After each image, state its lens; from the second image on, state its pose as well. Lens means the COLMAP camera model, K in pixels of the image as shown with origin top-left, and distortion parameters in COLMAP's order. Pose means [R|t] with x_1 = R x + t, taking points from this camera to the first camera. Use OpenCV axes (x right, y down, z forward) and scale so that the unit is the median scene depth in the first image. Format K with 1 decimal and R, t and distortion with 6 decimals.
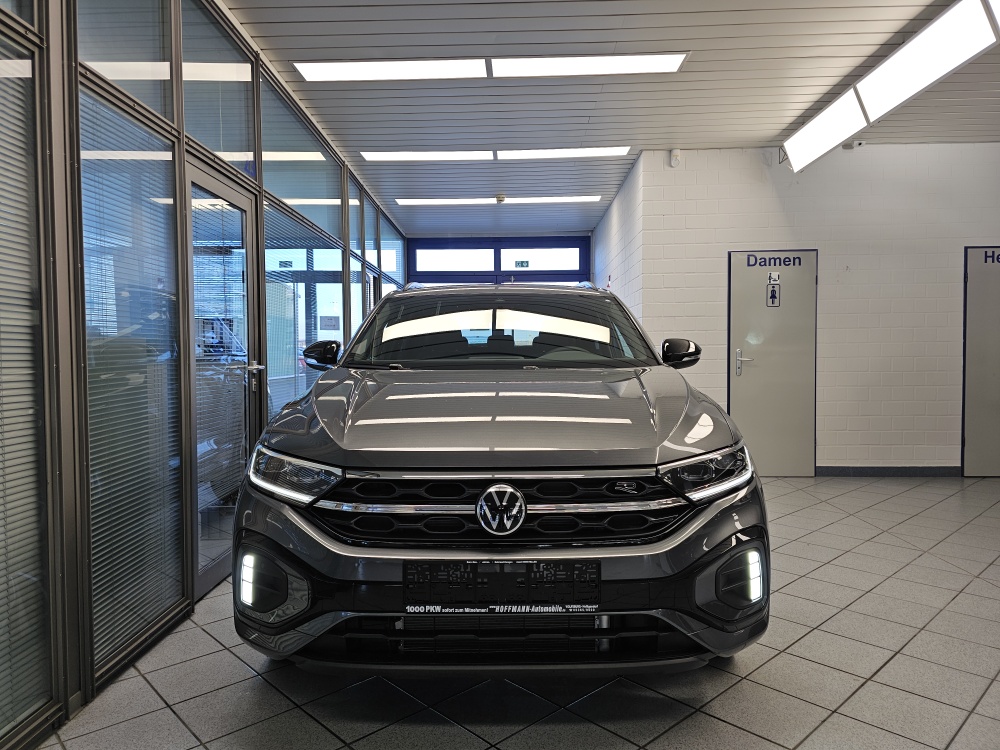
lens RADIAL K [[677.4, 0, 500.0], [0, 677.4, 375.0], [0, 0, 1]] dist [-0.041038, -0.001495]
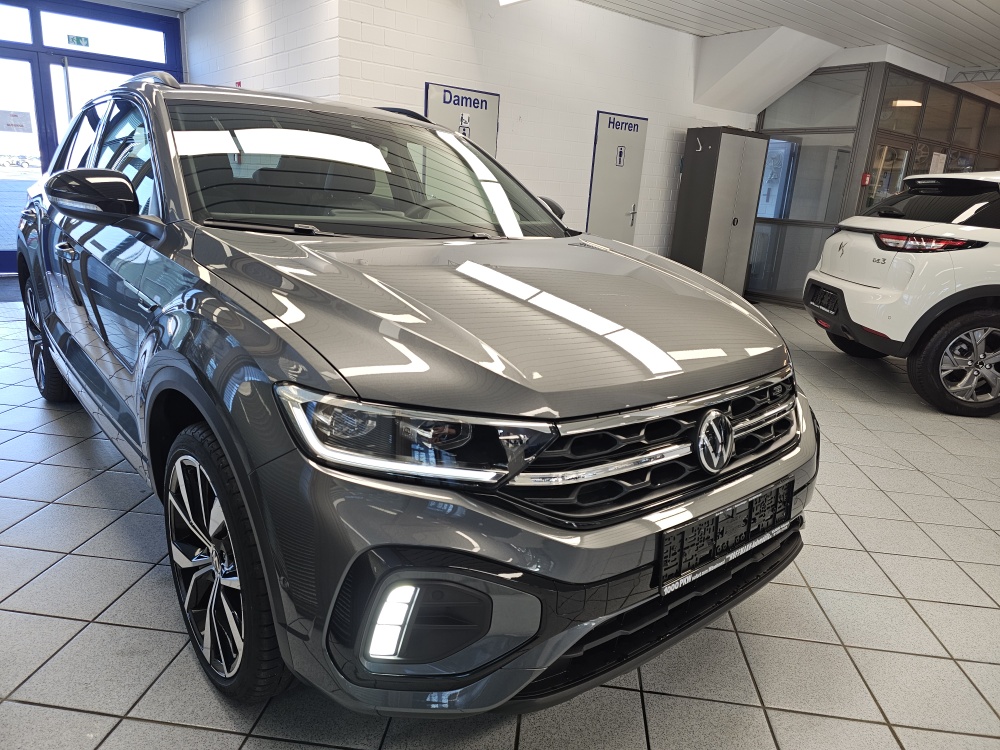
lens RADIAL K [[684.9, 0, 500.0], [0, 684.9, 375.0], [0, 0, 1]] dist [0.000334, -0.002203]
pose [[0.750311, -0.114196, 0.651147, -0.231657], [-0.052280, 0.971633, 0.230643, -0.018750], [-0.659015, -0.207096, 0.723056, 0.186574]]
